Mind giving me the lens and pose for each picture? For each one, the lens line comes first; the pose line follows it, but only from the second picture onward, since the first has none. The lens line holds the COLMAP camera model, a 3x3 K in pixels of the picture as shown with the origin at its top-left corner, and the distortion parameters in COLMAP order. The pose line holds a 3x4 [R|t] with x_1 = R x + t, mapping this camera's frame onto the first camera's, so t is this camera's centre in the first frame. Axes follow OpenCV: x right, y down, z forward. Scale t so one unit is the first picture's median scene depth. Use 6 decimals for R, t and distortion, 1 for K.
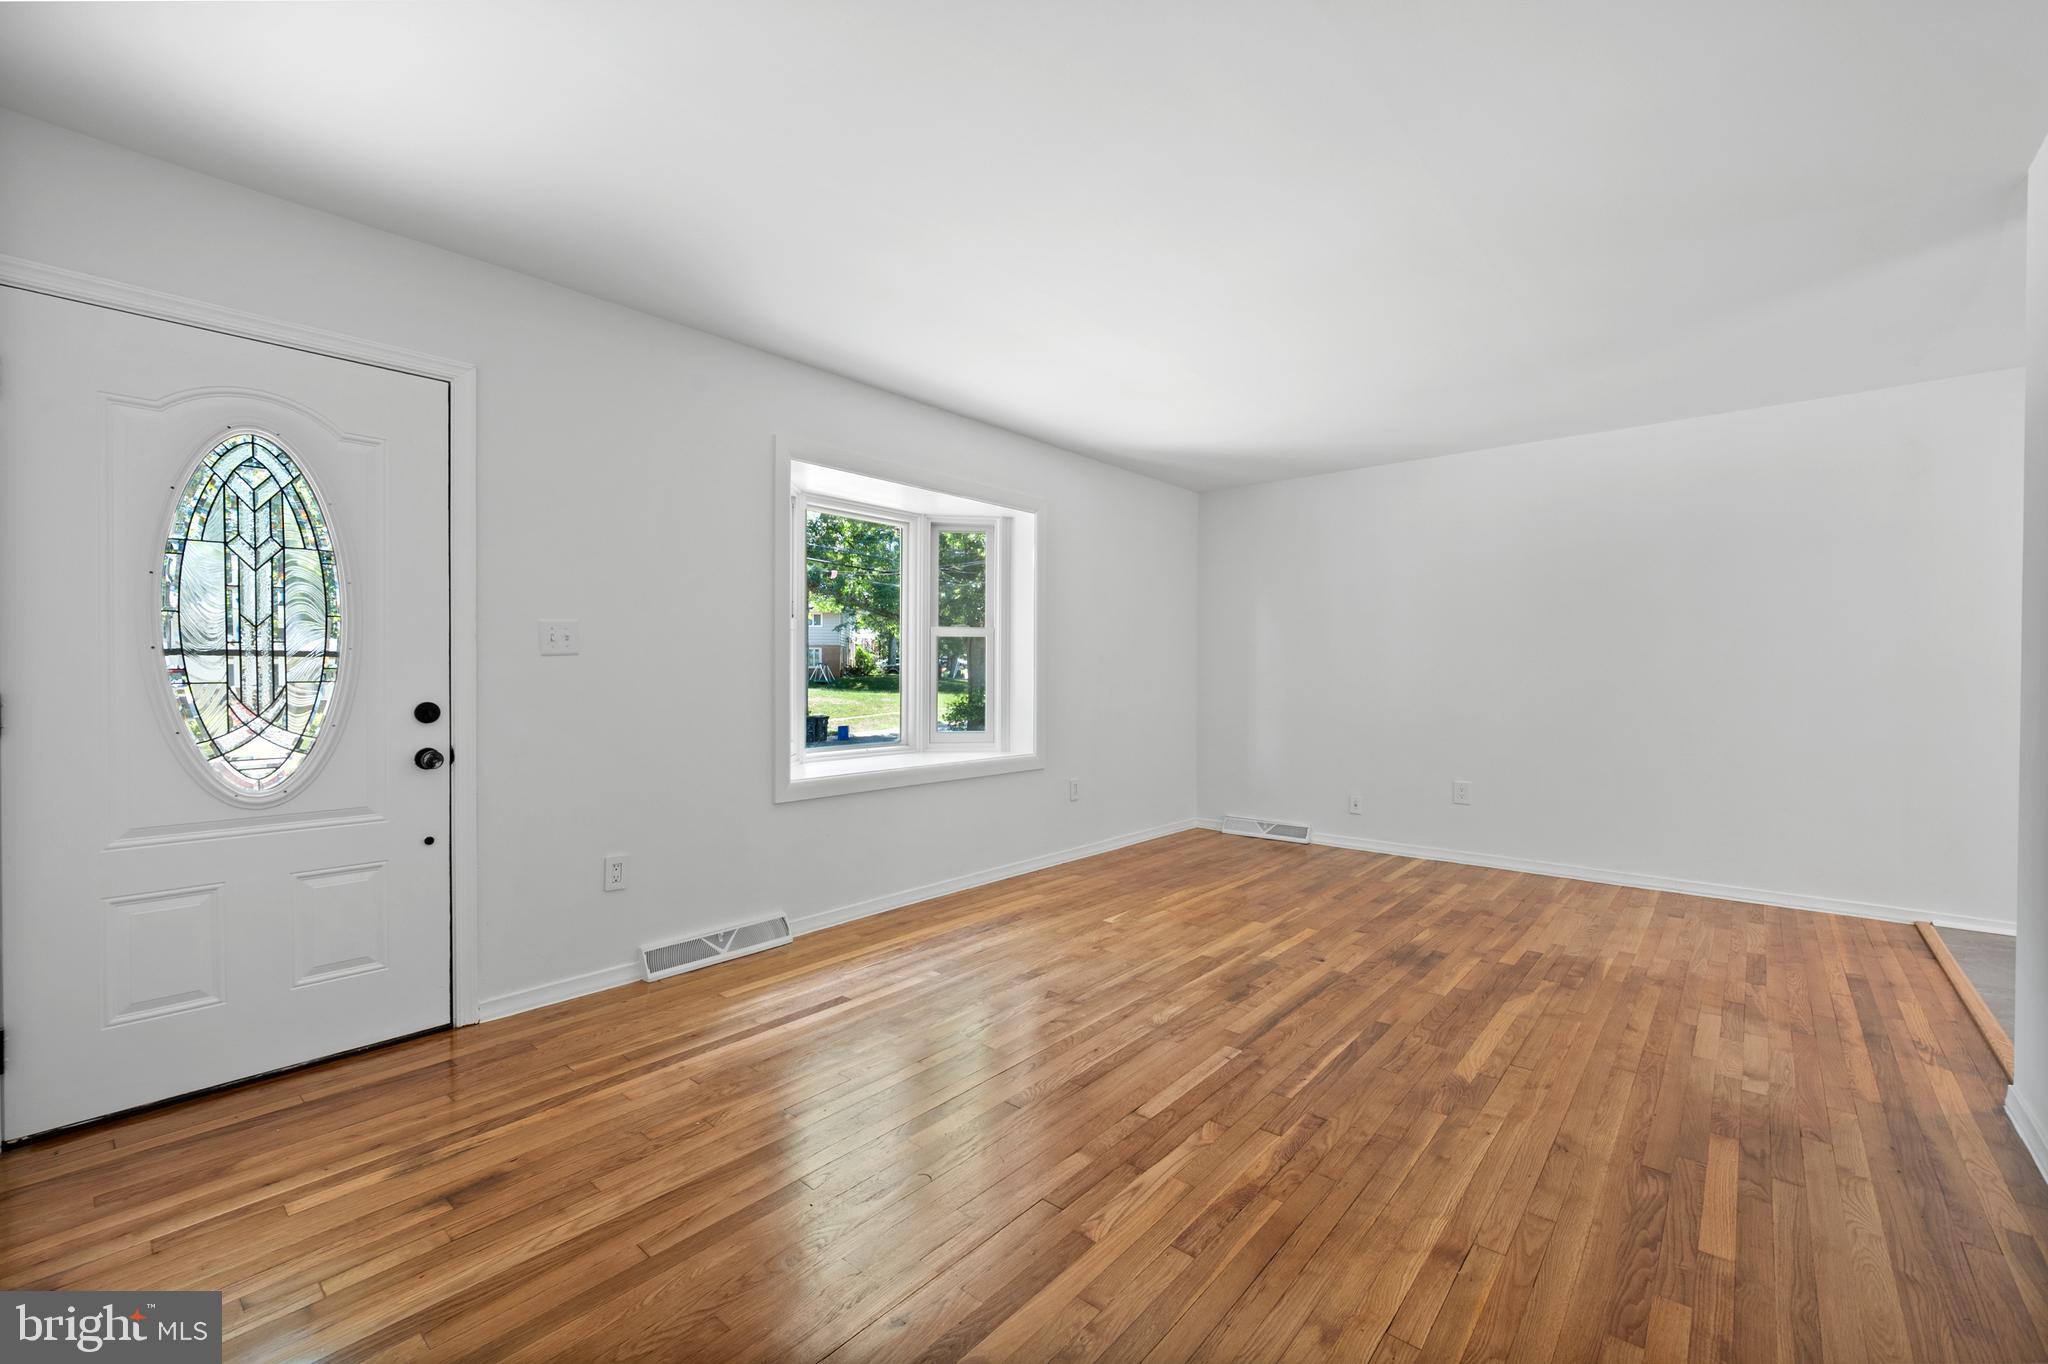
lens RADIAL K [[857.0, 0, 1017.7], [0, 857.0, 676.1], [0, 0, 1]] dist [-0.000943, 0.000705]
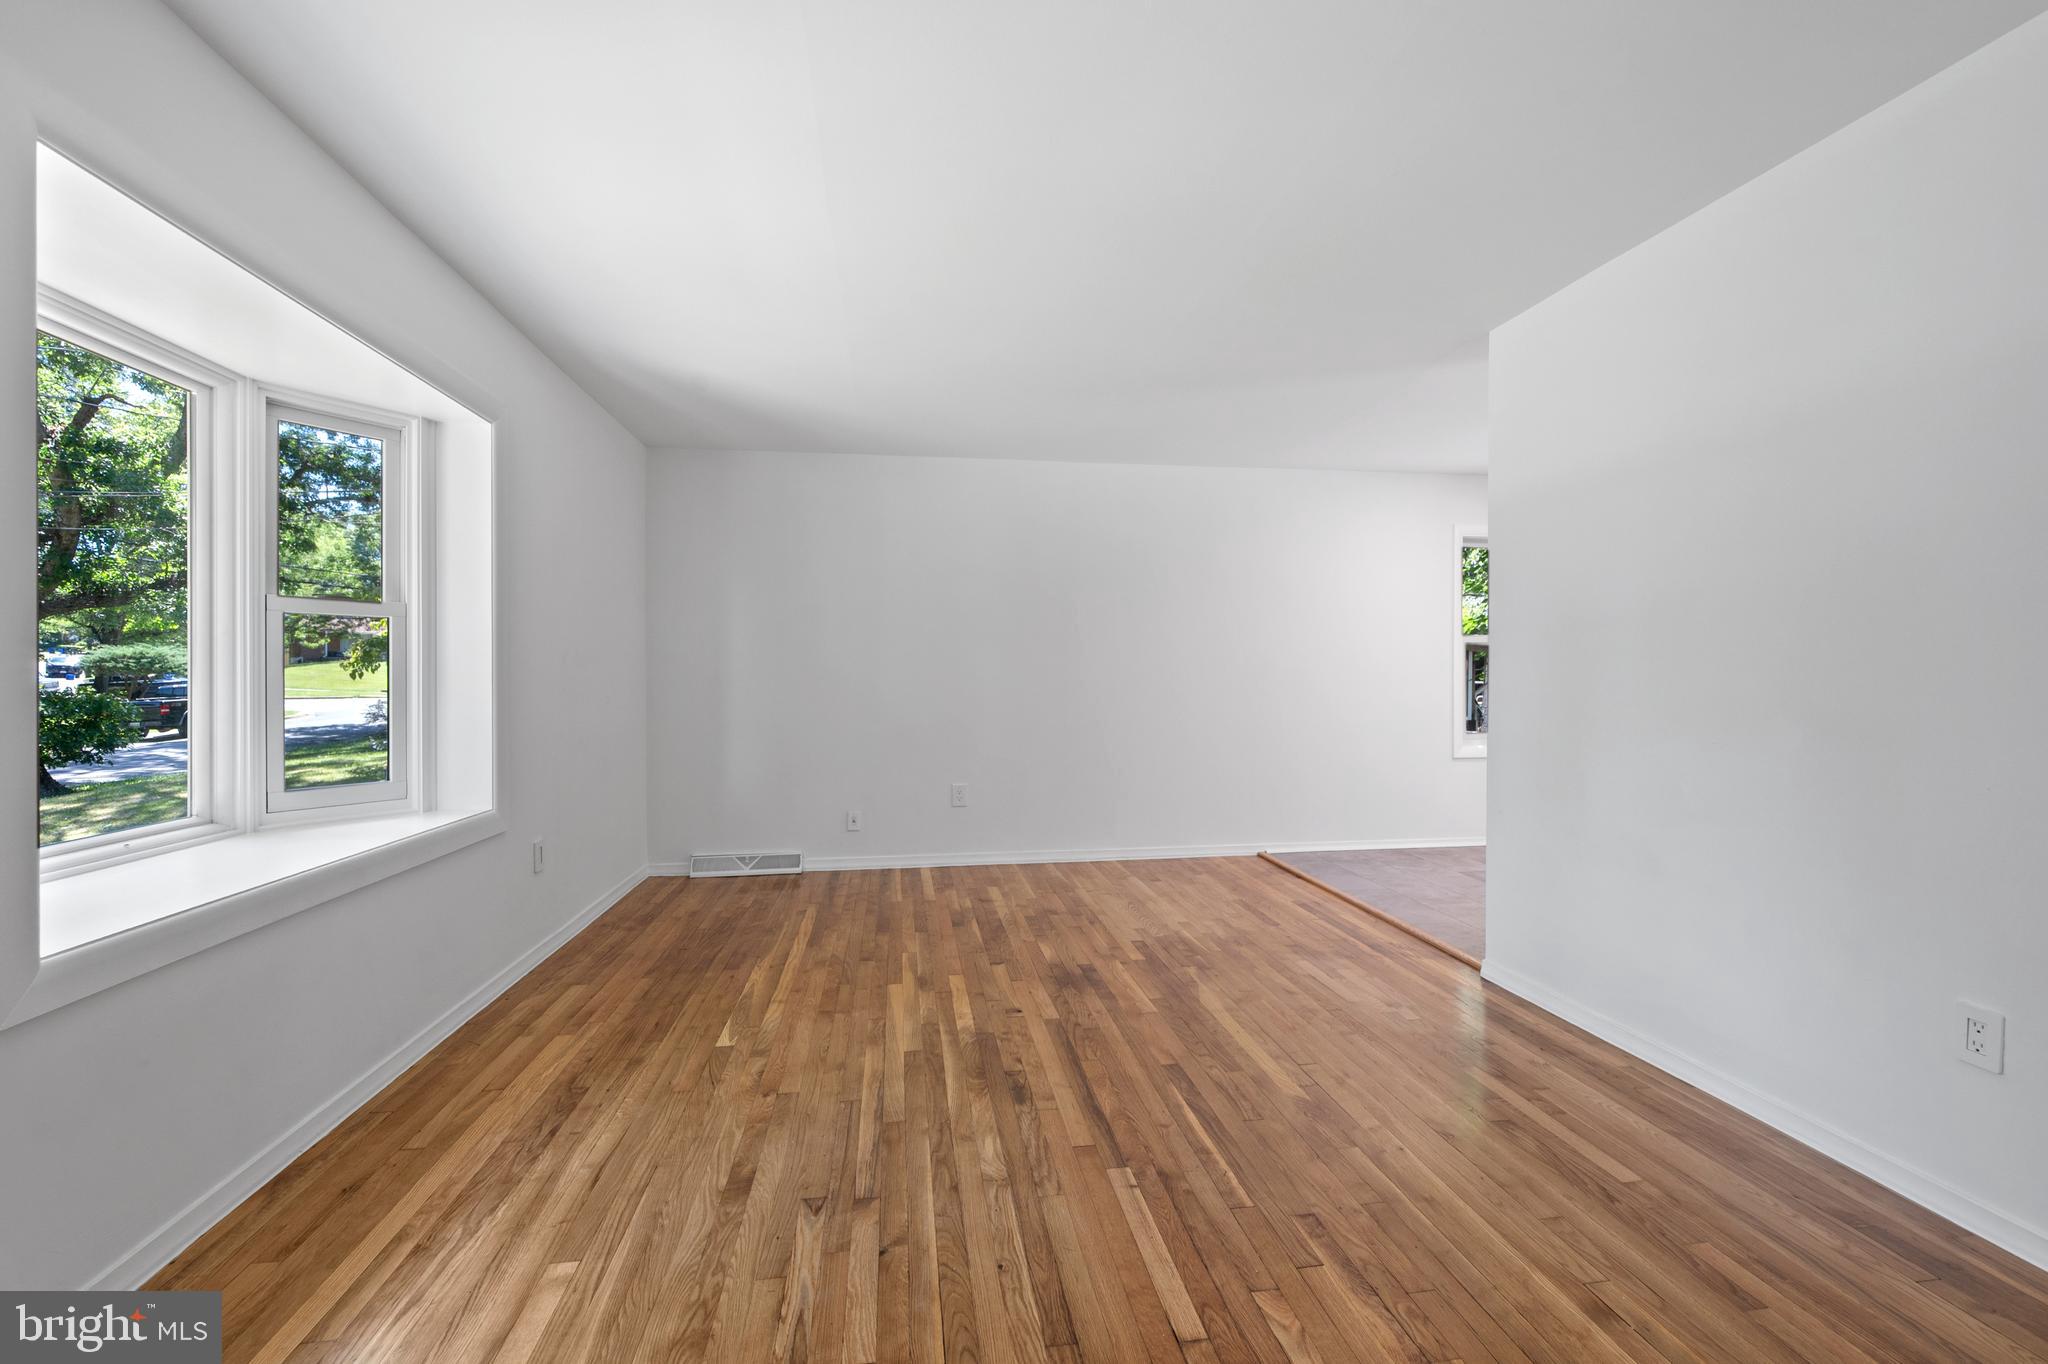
lens RADIAL K [[857.0, 0, 1031.8], [0, 857.0, 673.8], [0, 0, 1]] dist [-0.000943, 0.000705]
pose [[0.647261, -0.002454, 0.762264, -0.303885], [0.006997, 0.999972, -0.002723, -0.004275], [-0.762236, 0.007096, 0.647260, 0.450230]]
